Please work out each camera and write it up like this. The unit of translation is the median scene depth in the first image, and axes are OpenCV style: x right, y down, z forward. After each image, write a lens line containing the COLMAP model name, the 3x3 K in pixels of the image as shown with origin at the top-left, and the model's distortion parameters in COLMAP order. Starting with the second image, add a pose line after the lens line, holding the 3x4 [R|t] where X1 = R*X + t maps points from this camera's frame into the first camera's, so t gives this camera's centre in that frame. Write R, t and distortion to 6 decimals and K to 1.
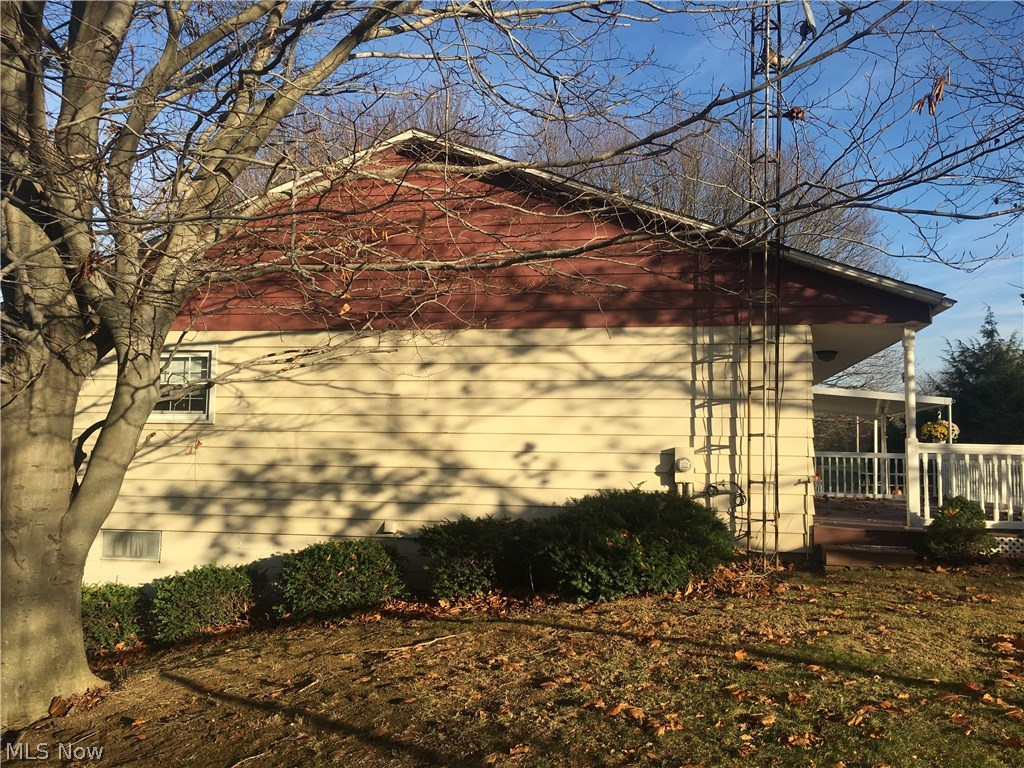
lens RADIAL K [[879.1, 0, 511.1], [0, 879.1, 379.1], [0, 0, 1]] dist [0.007795, -0.016025]
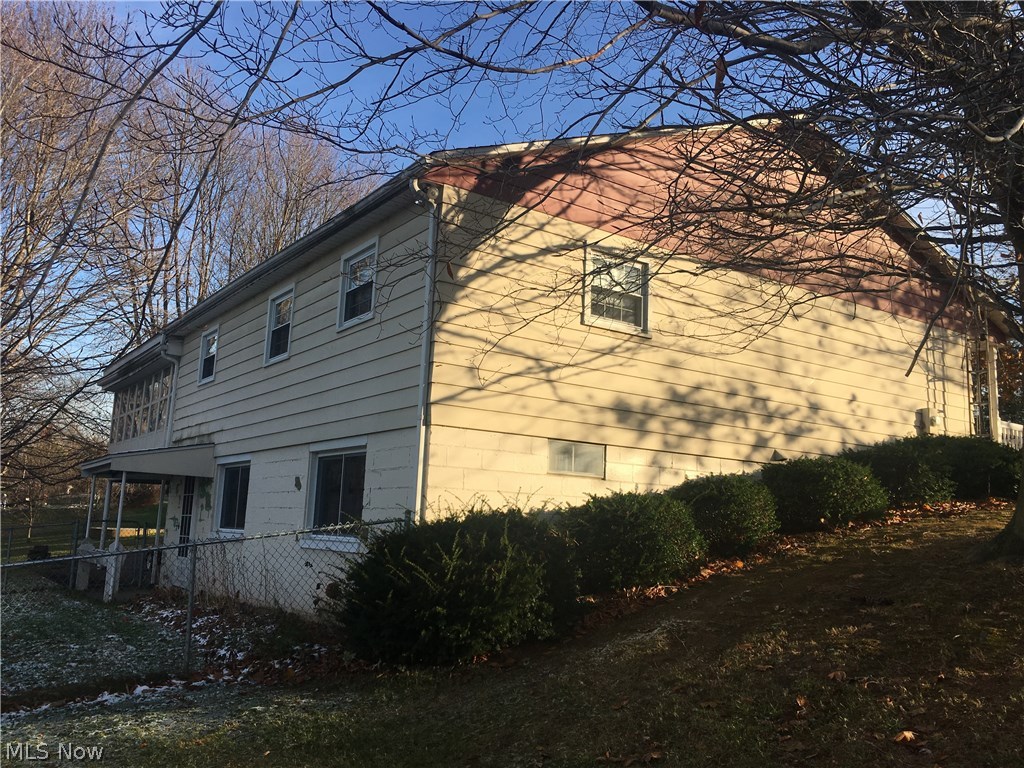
lens RADIAL K [[879.1, 0, 511.8], [0, 879.1, 388.5], [0, 0, 1]] dist [0.007795, -0.016025]
pose [[0.739045, 0.127410, 0.661498, -1.117076], [-0.070952, 0.991212, -0.111646, 0.230995], [-0.669909, 0.035577, 0.741590, 0.399686]]
